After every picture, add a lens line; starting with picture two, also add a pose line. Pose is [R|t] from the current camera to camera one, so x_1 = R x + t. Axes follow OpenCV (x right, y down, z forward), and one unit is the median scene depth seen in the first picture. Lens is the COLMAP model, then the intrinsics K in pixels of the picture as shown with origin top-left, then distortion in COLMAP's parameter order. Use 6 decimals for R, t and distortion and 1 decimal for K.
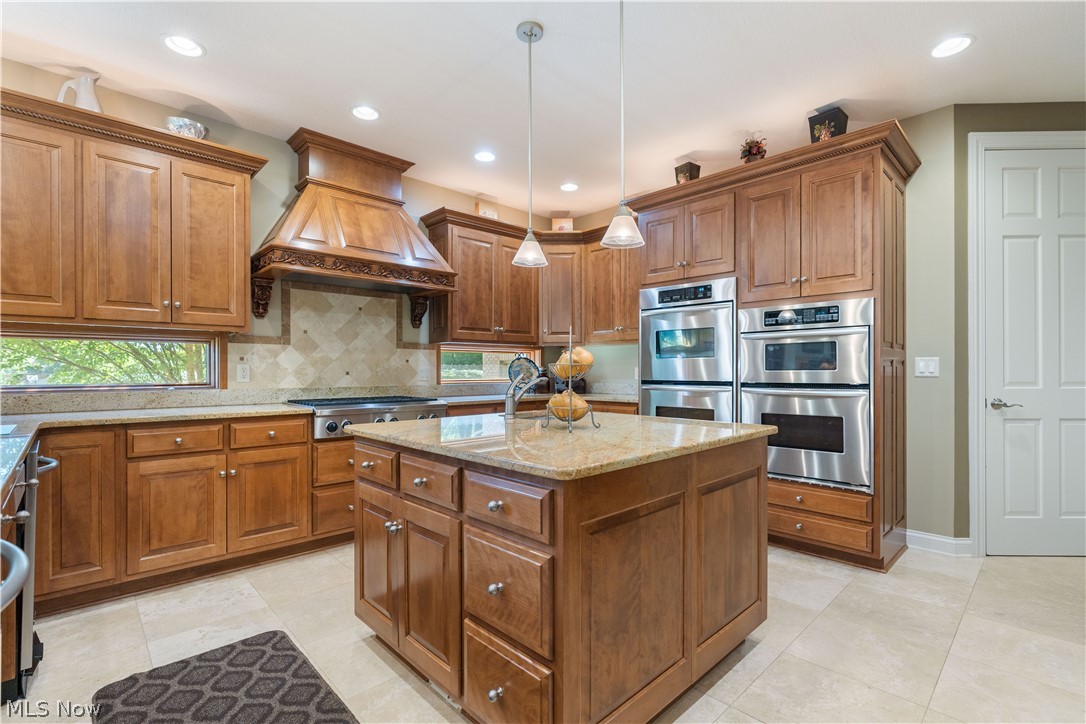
lens RADIAL K [[490.2, 0, 539.7], [0, 490.2, 371.8], [0, 0, 1]] dist [-0.001303, -0.000344]
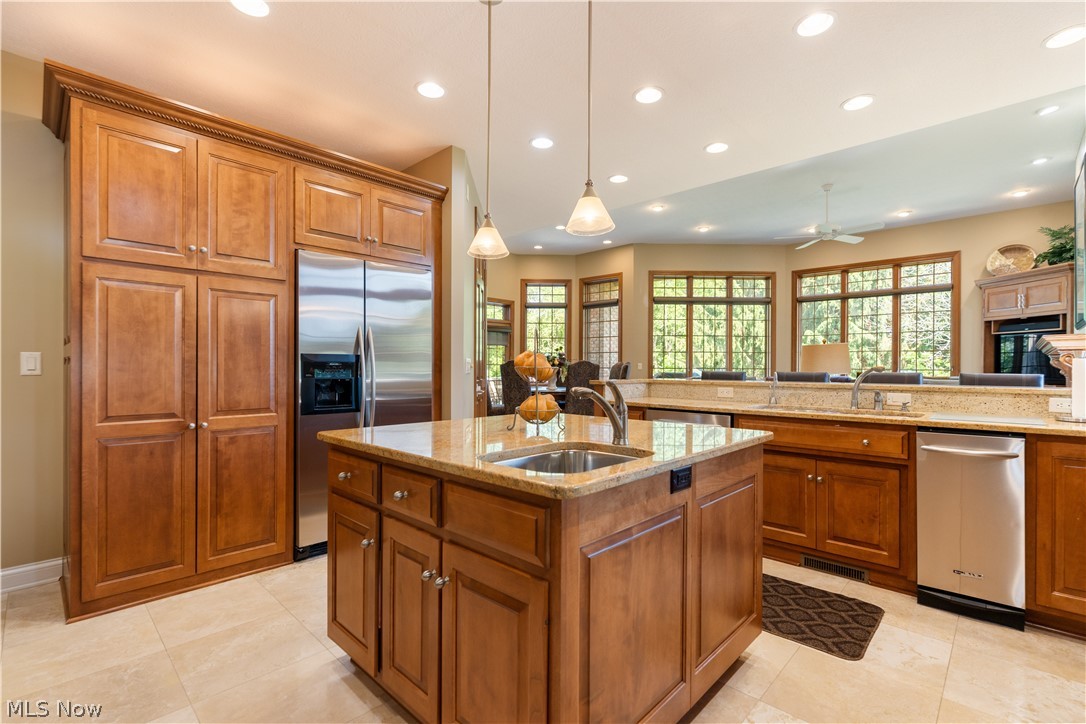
lens RADIAL K [[490.2, 0, 539.7], [0, 490.2, 371.8], [0, 0, 1]] dist [-0.001303, -0.000344]
pose [[-0.998835, -0.001308, -0.048234, 0.061592], [-0.001777, 0.999952, 0.009669, -0.010160], [0.048219, 0.009743, -0.998789, 1.219860]]
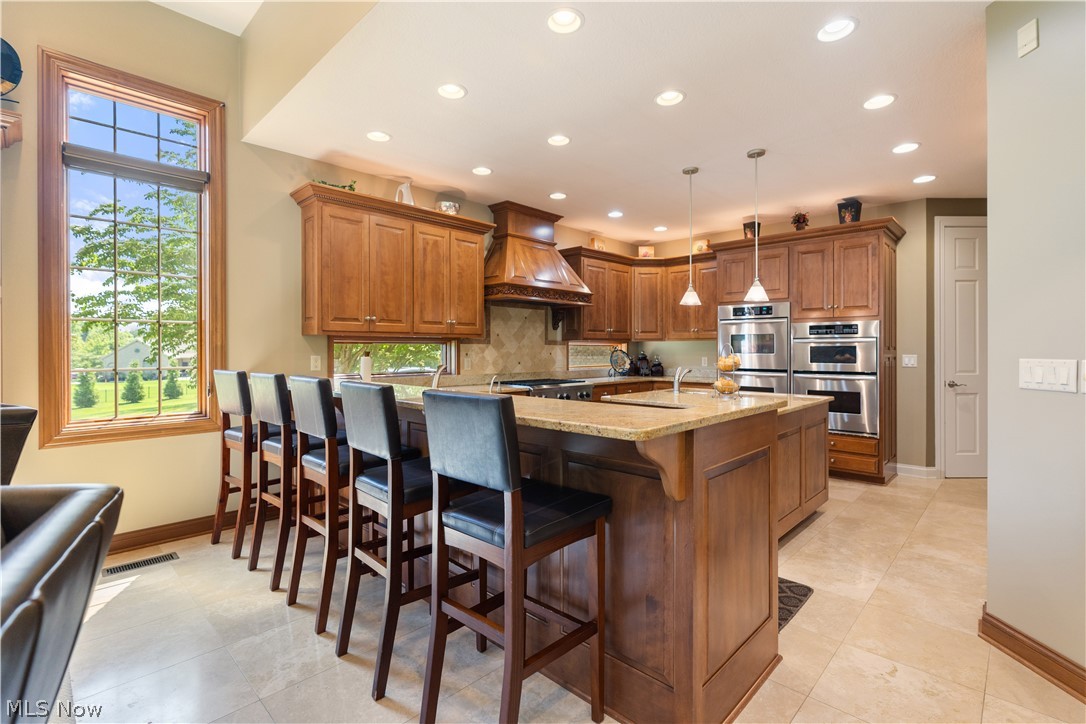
lens RADIAL K [[495.4, 0, 544.8], [0, 495.4, 349.9], [0, 0, 1]] dist [-0.001147, -0.000054]
pose [[0.999084, 0.001977, 0.042750, -0.434000], [-0.001934, 0.999998, -0.001039, -0.039147], [-0.042752, 0.000956, 0.999085, -0.522808]]
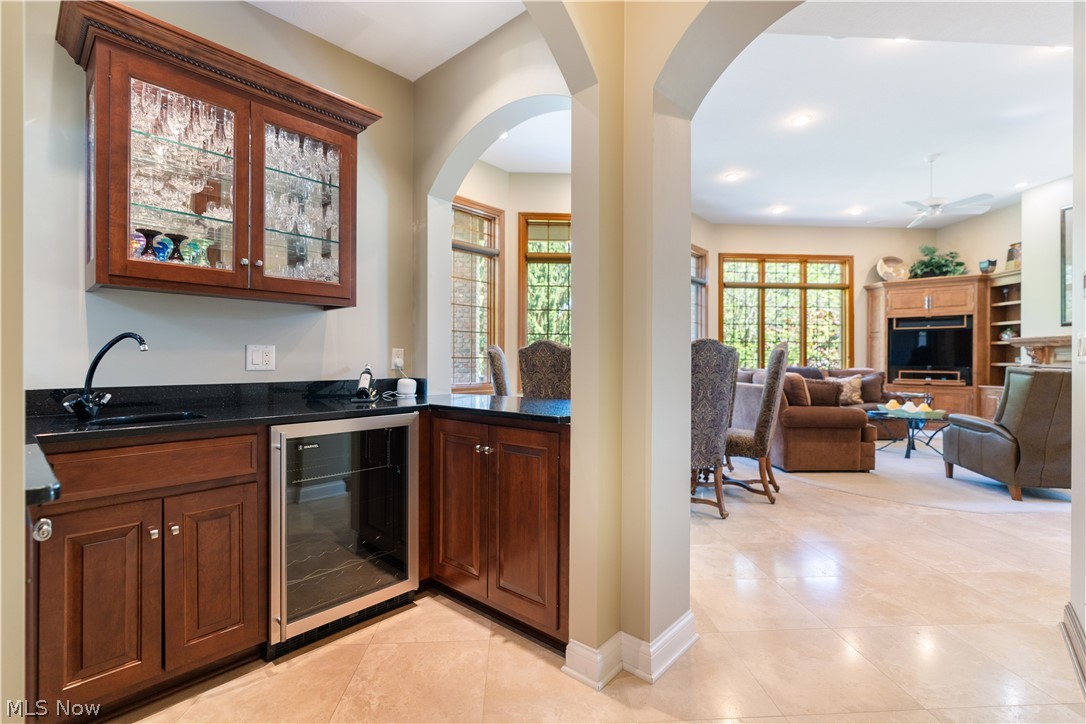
lens RADIAL K [[486.7, 0, 545.8], [0, 486.7, 358.9], [0, 0, 1]] dist [-0.001566, -0.000231]
pose [[-0.631251, -0.003249, -0.775572, 1.045424], [-0.003141, 0.999994, -0.001633, 0.004251], [0.775572, 0.001405, -0.631257, -0.612268]]
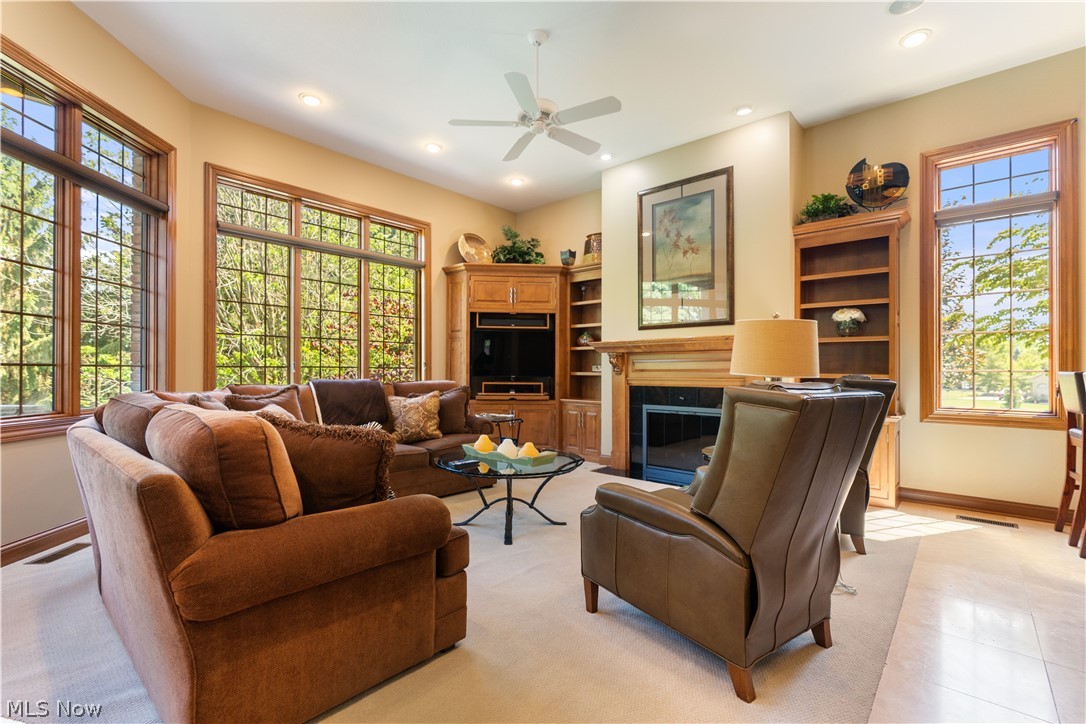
lens RADIAL K [[490.2, 0, 539.7], [0, 490.2, 371.8], [0, 0, 1]] dist [-0.001303, -0.000344]
pose [[0.090924, 0.007635, -0.995829, -0.090773], [-0.004973, 0.999962, 0.007212, -0.000683], [0.995845, 0.004296, 0.090958, -0.730505]]
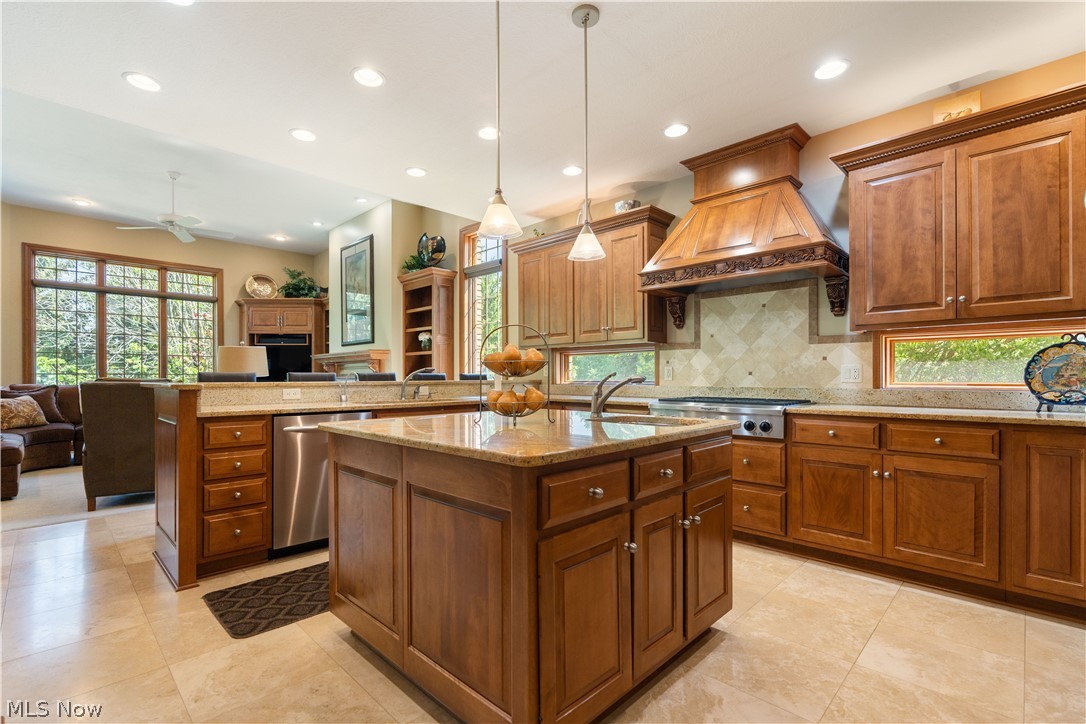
lens RADIAL K [[495.9, 0, 540.8], [0, 495.9, 378.0], [0, 0, 1]] dist [-0.000067, -0.000196]
pose [[0.032068, 0.005201, -0.999472, 0.677559], [0.000883, 0.999986, 0.005232, 0.007675], [0.999485, -0.001051, 0.032063, 0.625368]]
